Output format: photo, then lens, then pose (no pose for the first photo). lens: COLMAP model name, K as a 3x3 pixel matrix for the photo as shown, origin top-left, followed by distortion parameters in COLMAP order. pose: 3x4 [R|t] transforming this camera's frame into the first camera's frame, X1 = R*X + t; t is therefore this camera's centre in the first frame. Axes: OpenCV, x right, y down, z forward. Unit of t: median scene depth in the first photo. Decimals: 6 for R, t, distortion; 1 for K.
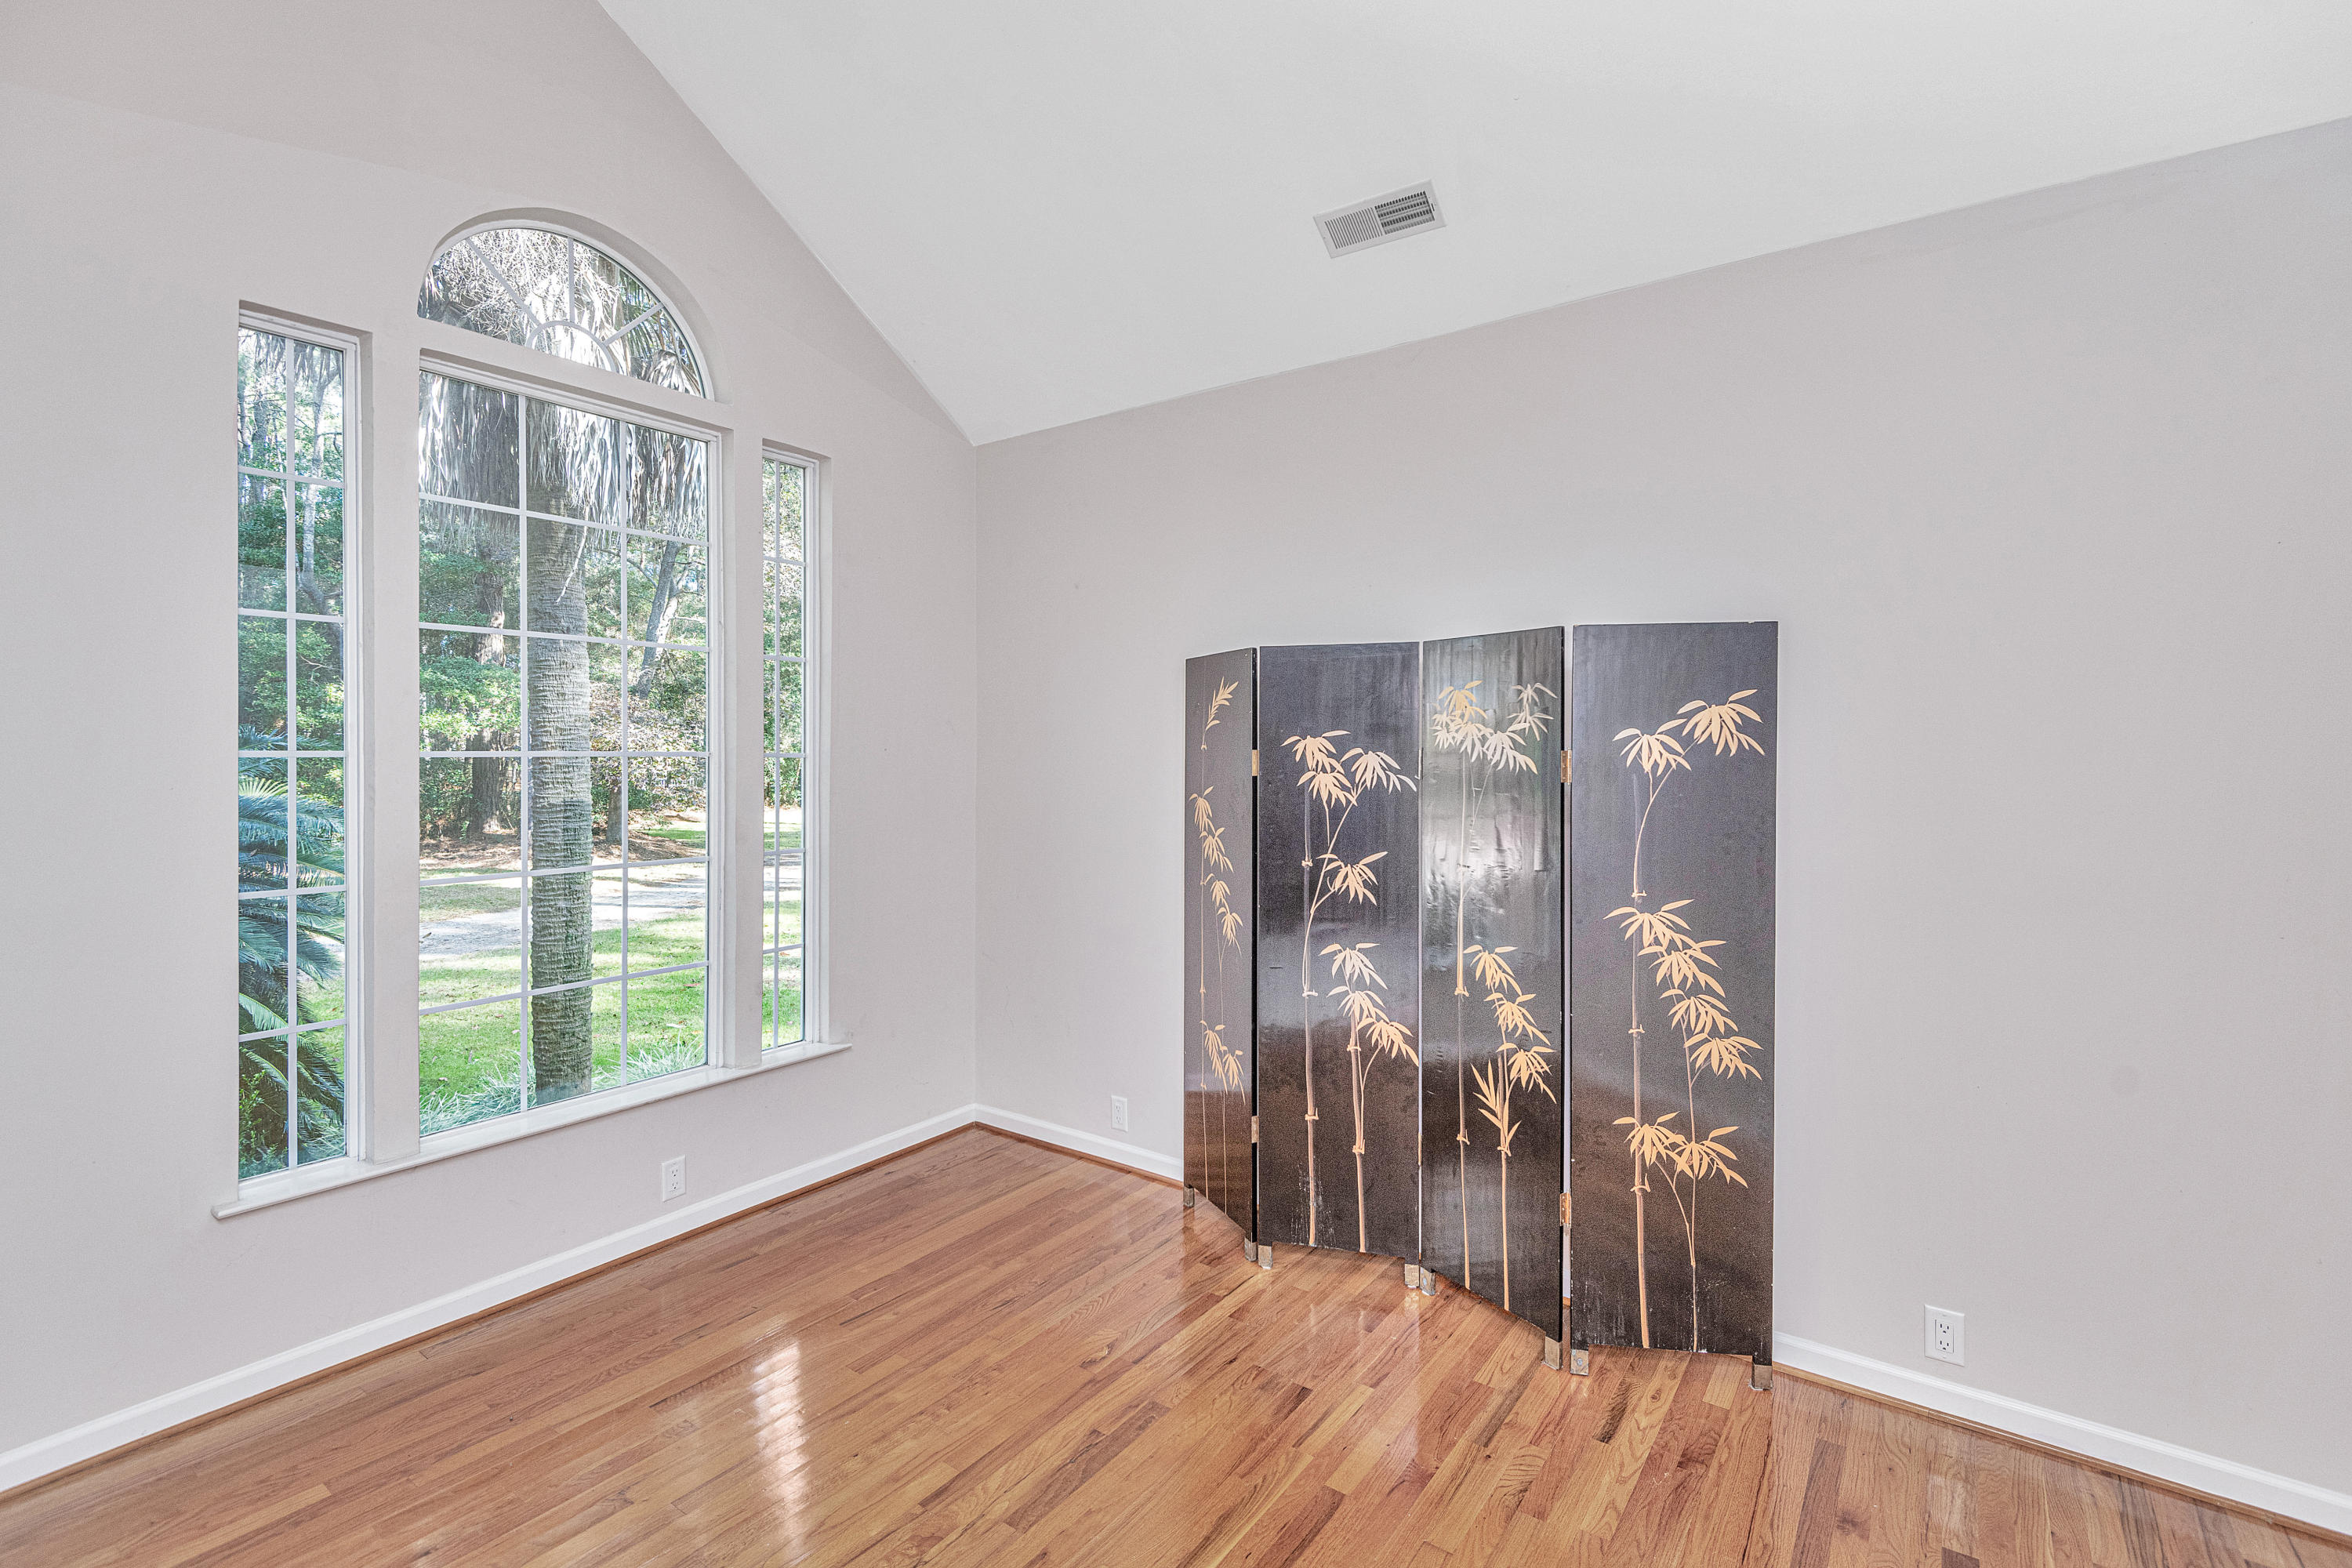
lens RADIAL K [[1082.9, 0, 1134.3], [0, 1082.9, 752.2], [0, 0, 1]] dist [0.025253, -0.010976]
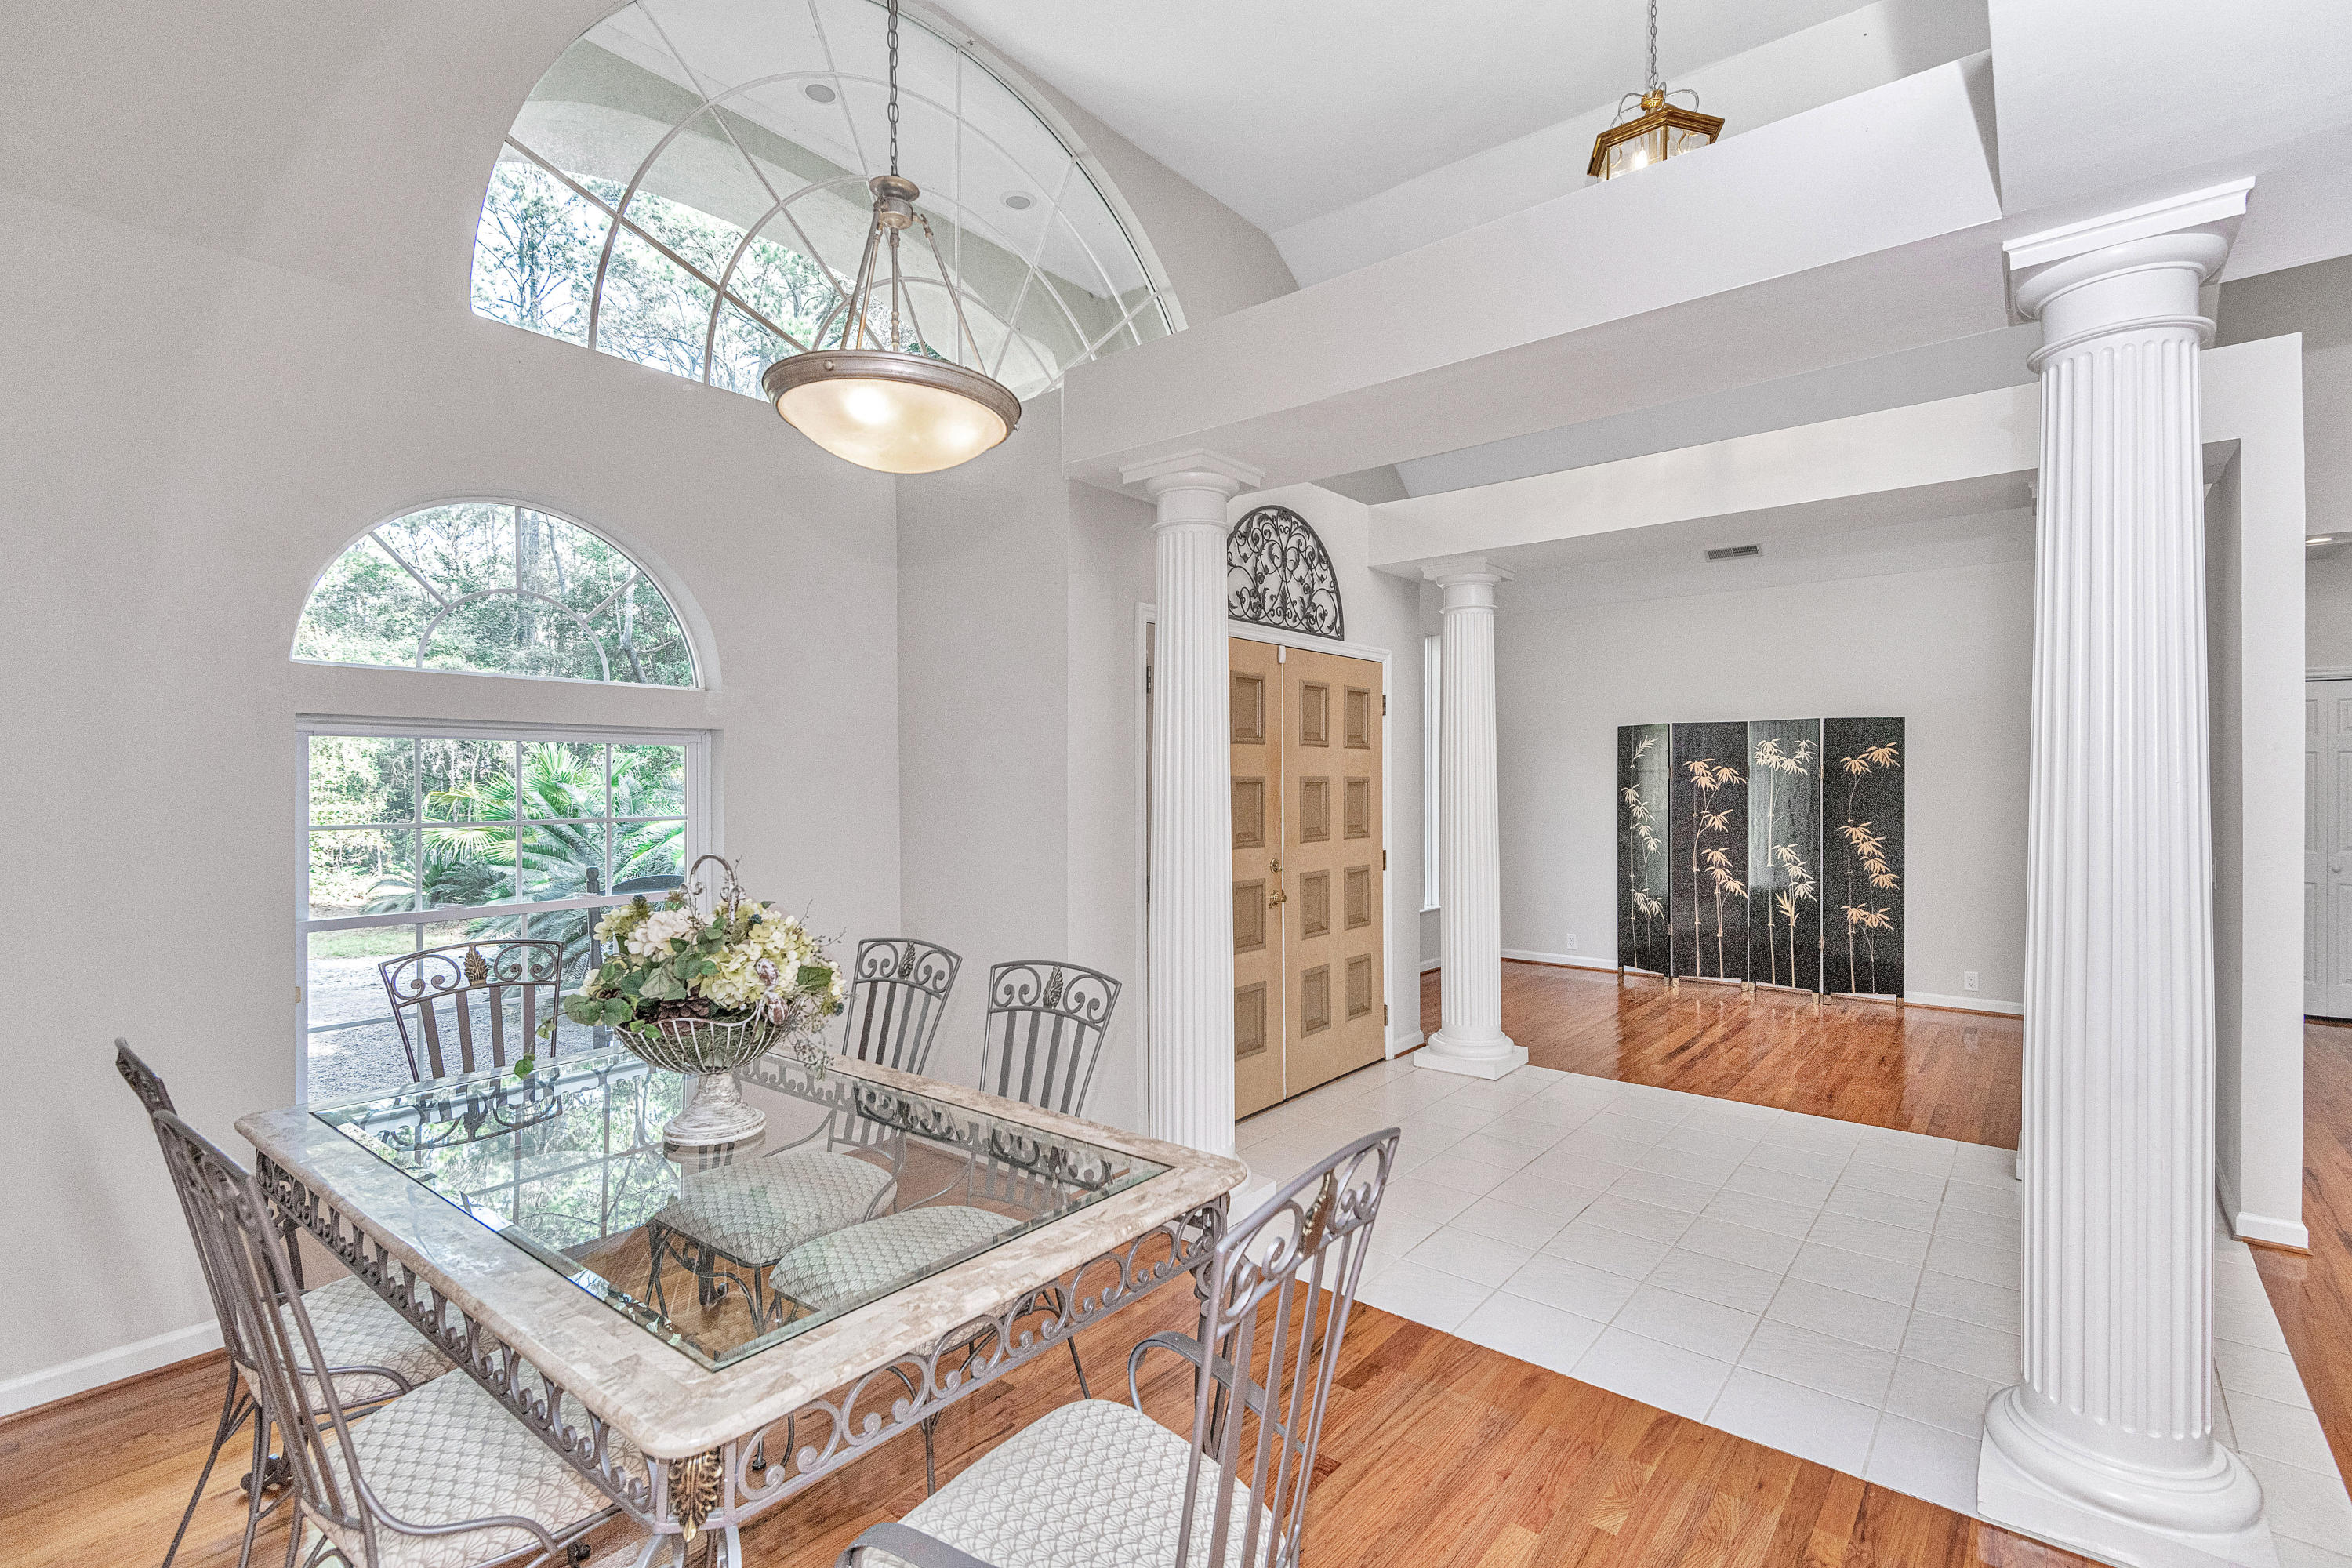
lens RADIAL K [[1082.9, 0, 1131.2], [0, 1082.9, 784.2], [0, 0, 1]] dist [0.025253, -0.010976]
pose [[0.998754, -0.007145, -0.049381, -1.078044], [0.007205, 0.999974, 0.001024, 0.026532], [0.049372, -0.001378, 0.998780, -1.625166]]
